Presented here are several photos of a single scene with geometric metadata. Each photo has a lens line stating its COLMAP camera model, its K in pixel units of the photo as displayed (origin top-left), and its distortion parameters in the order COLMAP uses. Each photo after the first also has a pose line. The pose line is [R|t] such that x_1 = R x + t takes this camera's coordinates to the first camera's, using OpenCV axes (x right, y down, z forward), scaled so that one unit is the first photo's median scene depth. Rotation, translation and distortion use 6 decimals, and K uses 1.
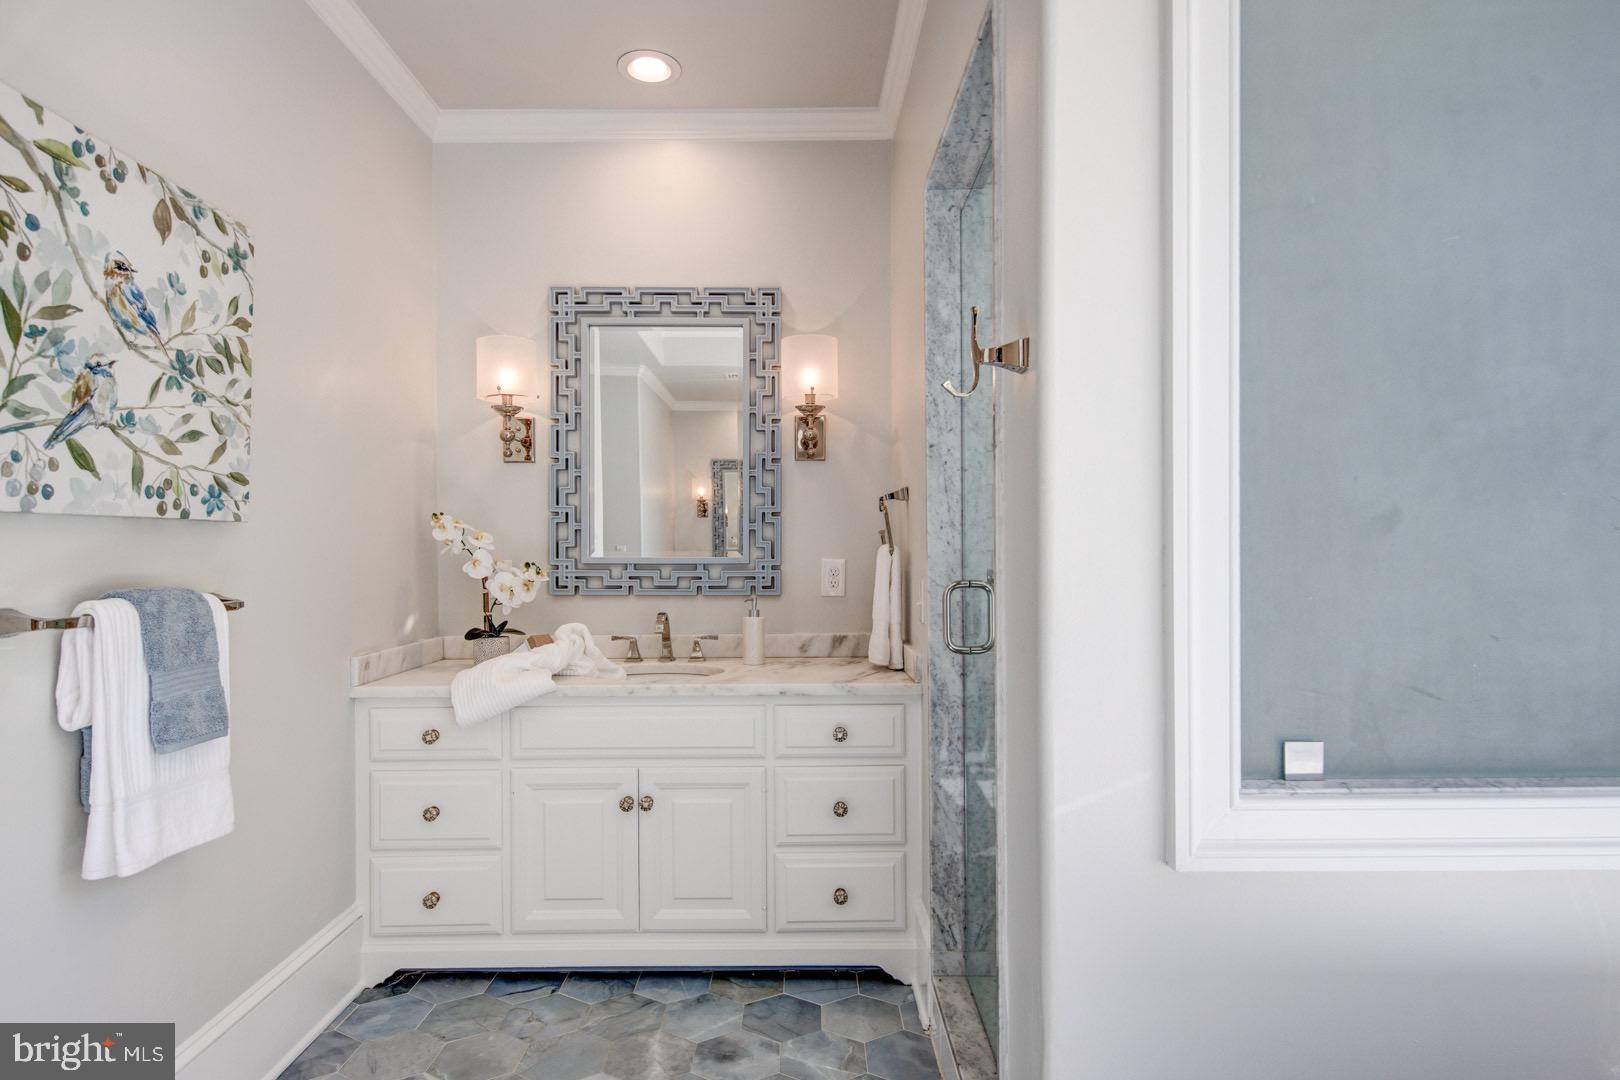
lens RADIAL K [[832.1, 0, 809.1], [0, 832.1, 545.7], [0, 0, 1]] dist [-0.001179, 0.000094]
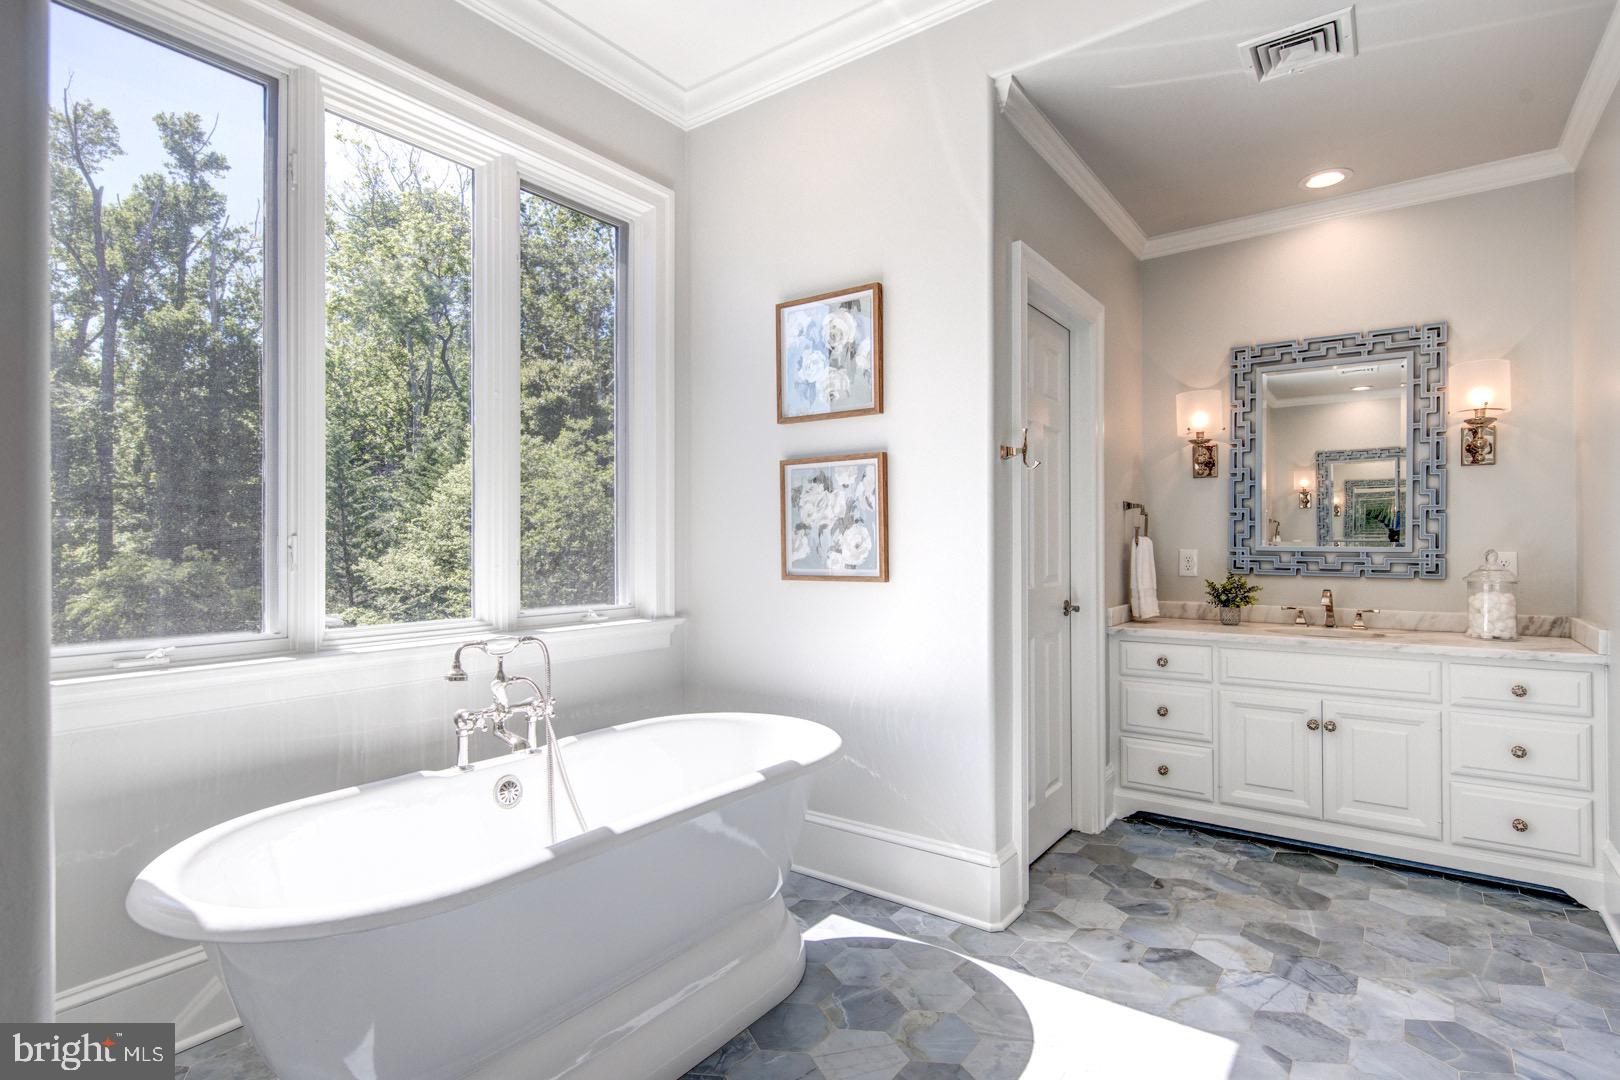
lens RADIAL K [[797.0, 0, 808.5], [0, 797.0, 539.9], [0, 0, 1]] dist [0.000283, -0.000948]
pose [[0.795804, 0.001784, -0.605552, -0.069670], [0.001028, 0.999990, 0.004296, -0.002786], [0.605554, -0.004042, 0.795794, -0.463413]]
